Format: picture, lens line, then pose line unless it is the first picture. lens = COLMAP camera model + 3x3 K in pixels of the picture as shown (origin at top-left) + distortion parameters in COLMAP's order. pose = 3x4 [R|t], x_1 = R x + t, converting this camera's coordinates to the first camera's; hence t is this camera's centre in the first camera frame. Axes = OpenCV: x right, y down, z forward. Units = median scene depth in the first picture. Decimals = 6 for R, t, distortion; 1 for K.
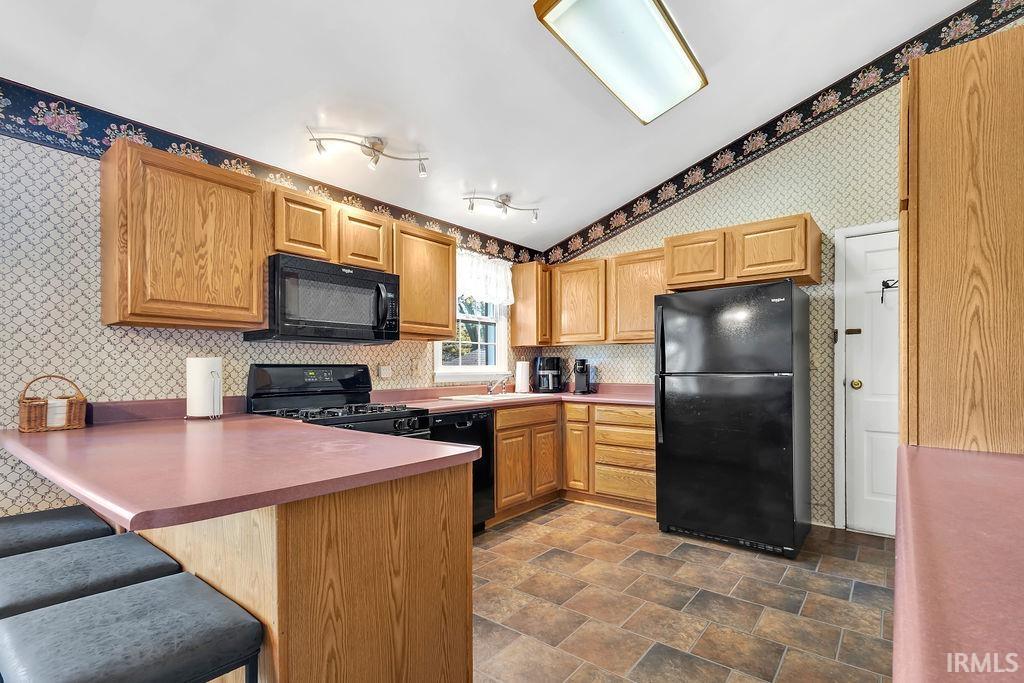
lens RADIAL K [[474.0, 0, 512.2], [0, 474.0, 367.6], [0, 0, 1]] dist [-0.000082, 0.000071]
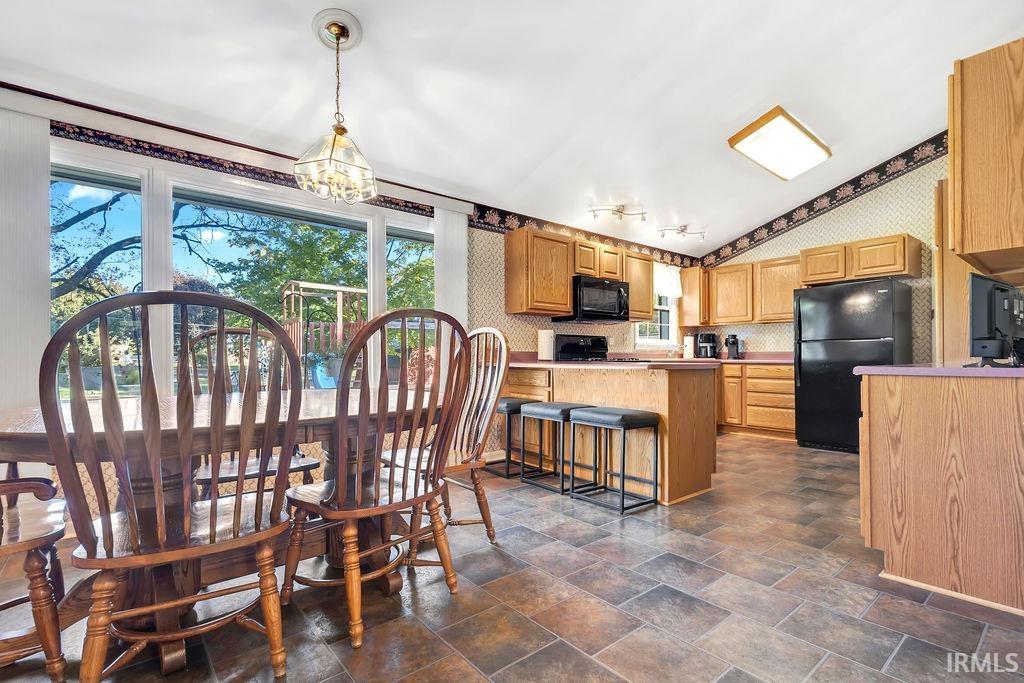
lens RADIAL K [[477.4, 0, 511.8], [0, 477.4, 353.8], [0, 0, 1]] dist [0.001282, -0.000031]
pose [[0.979359, -0.001375, -0.202124, -0.243356], [-0.000291, 0.999966, -0.008212, 0.058936], [0.202128, 0.008101, 0.979326, -0.600327]]
